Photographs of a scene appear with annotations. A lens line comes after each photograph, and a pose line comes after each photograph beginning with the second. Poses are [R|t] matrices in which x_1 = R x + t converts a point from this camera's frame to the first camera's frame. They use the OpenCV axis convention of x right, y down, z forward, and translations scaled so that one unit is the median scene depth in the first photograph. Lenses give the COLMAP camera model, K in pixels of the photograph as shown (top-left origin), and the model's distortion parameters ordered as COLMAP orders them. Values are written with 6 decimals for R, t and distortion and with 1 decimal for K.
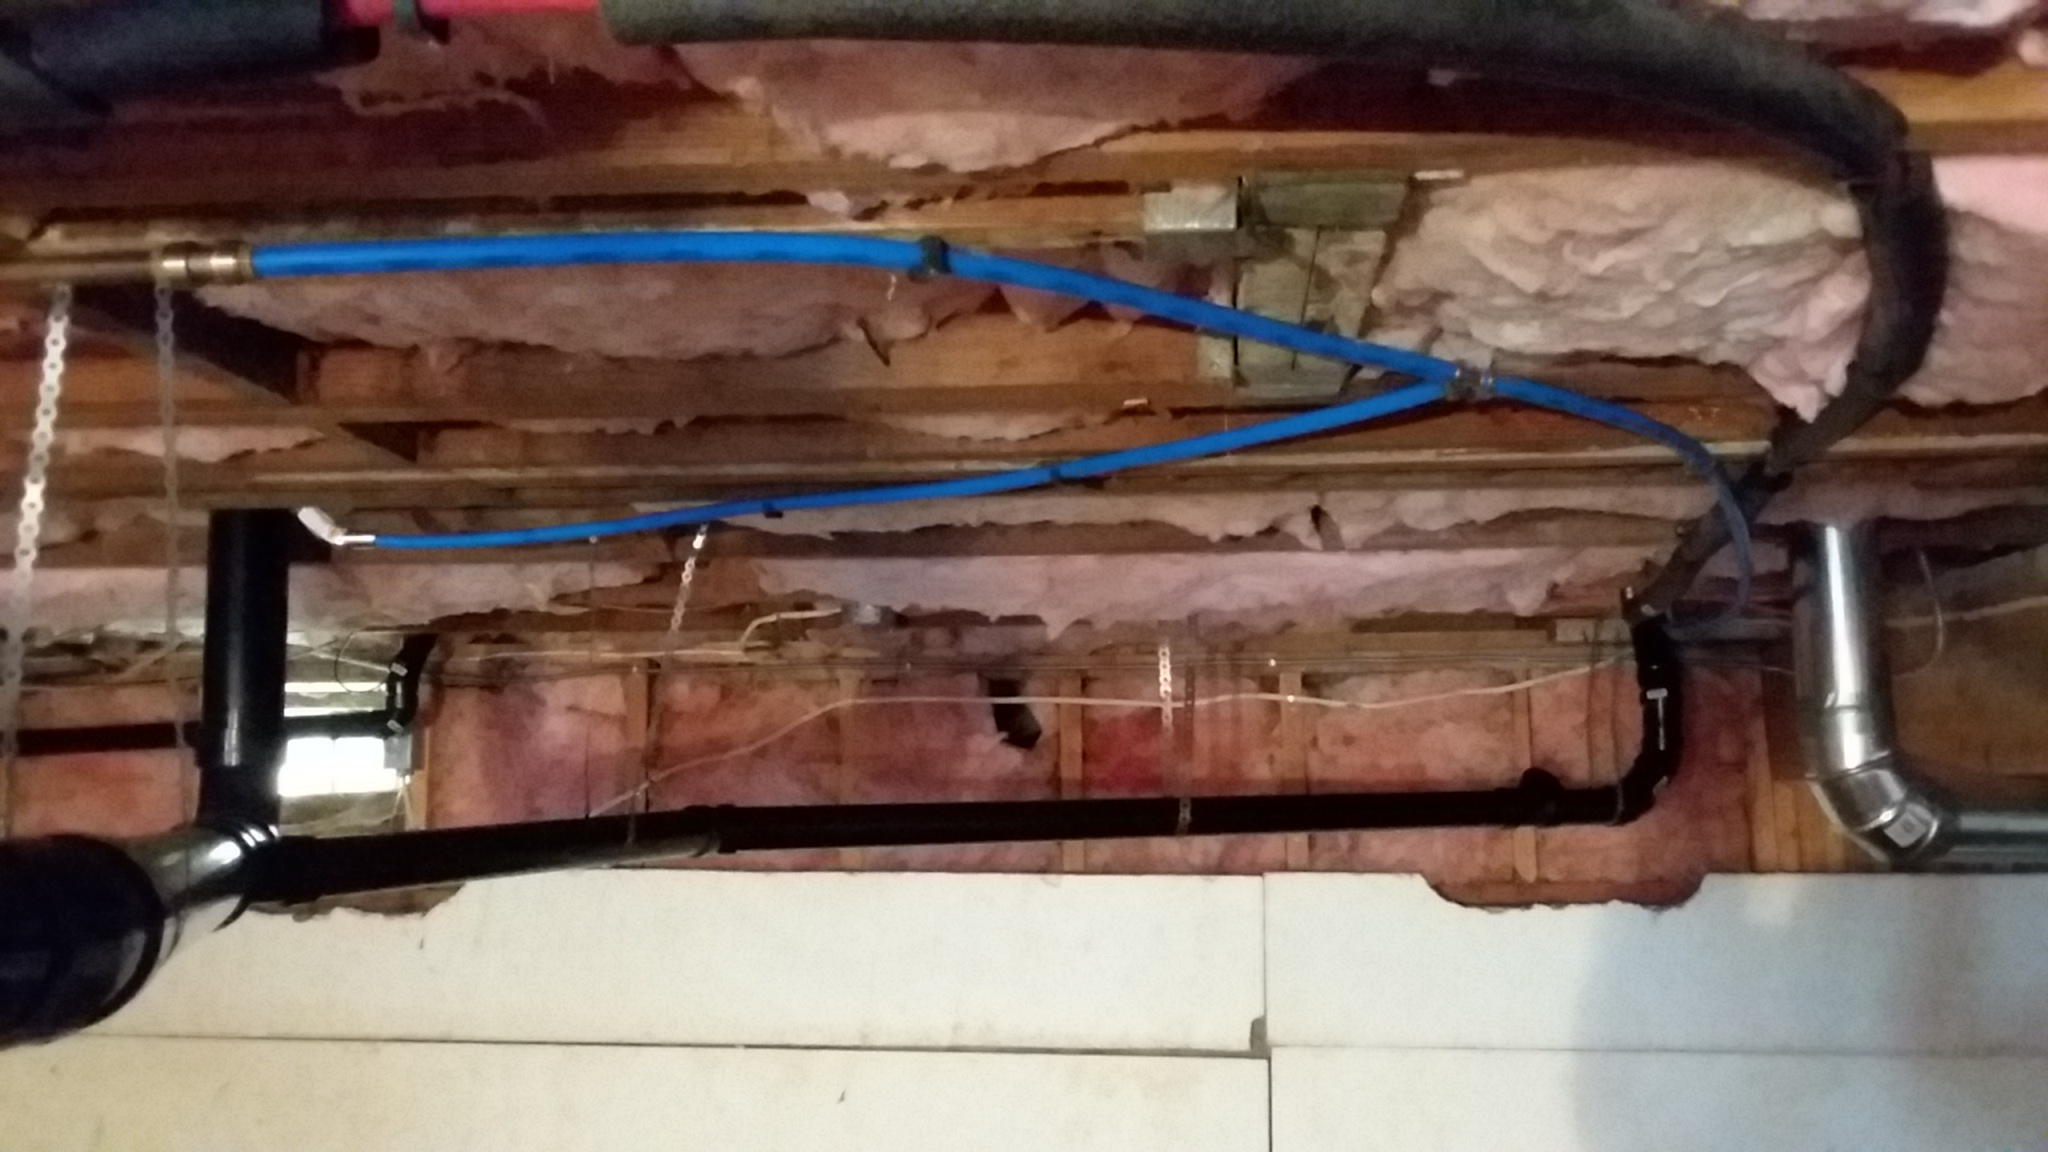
lens RADIAL K [[1882.9, 0, 1024.0], [0, 1882.9, 576.0], [0, 0, 1]] dist [0.004055, -0.000179]
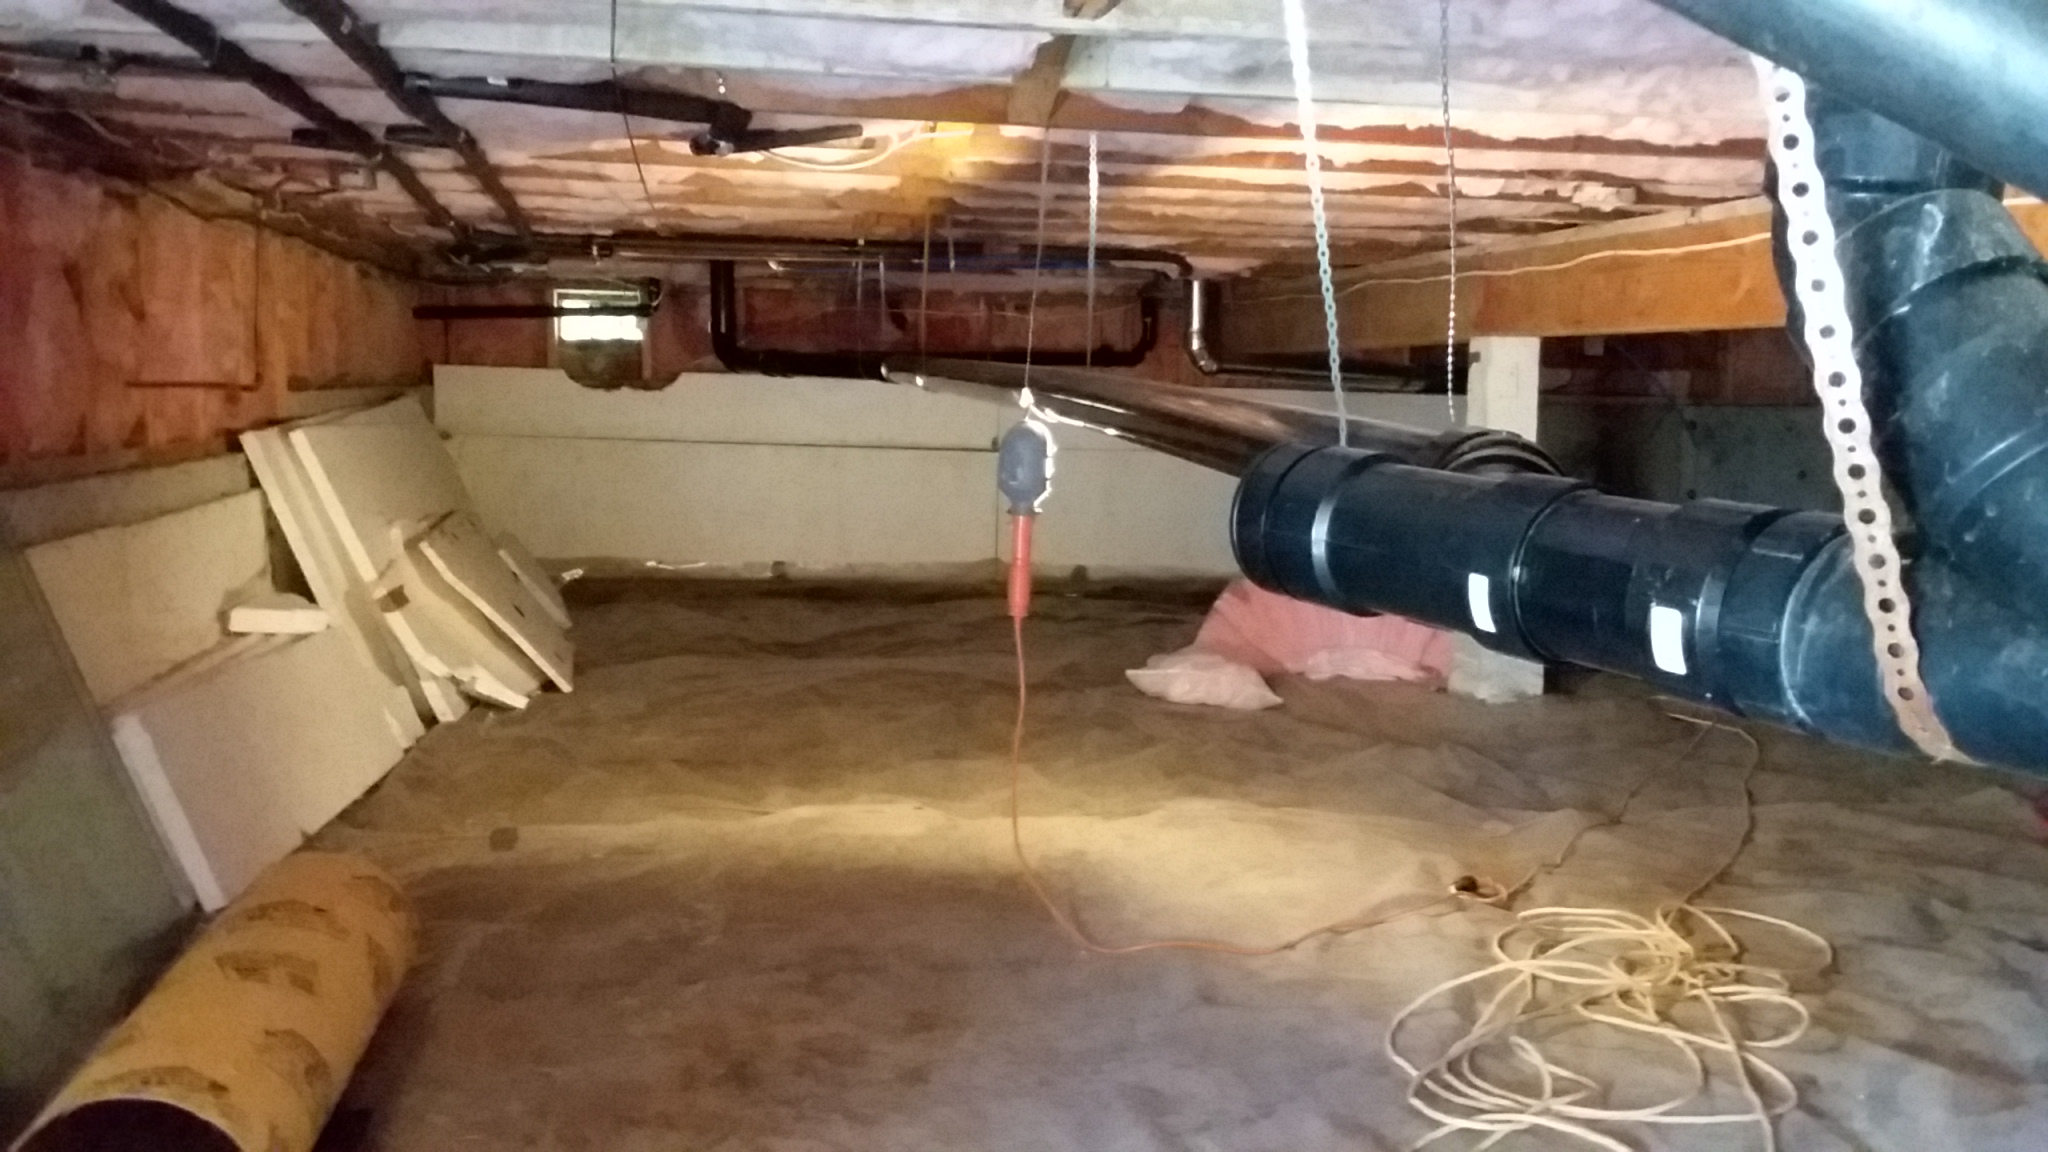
lens RADIAL K [[1882.9, 0, 1024.0], [0, 1882.9, 576.0], [0, 0, 1]] dist [0.004055, -0.000179]
pose [[0.968651, -0.001069, 0.248422, -0.469487], [-0.057383, 0.971985, 0.227931, -0.170141], [-0.241706, -0.235041, 0.941453, -1.466434]]
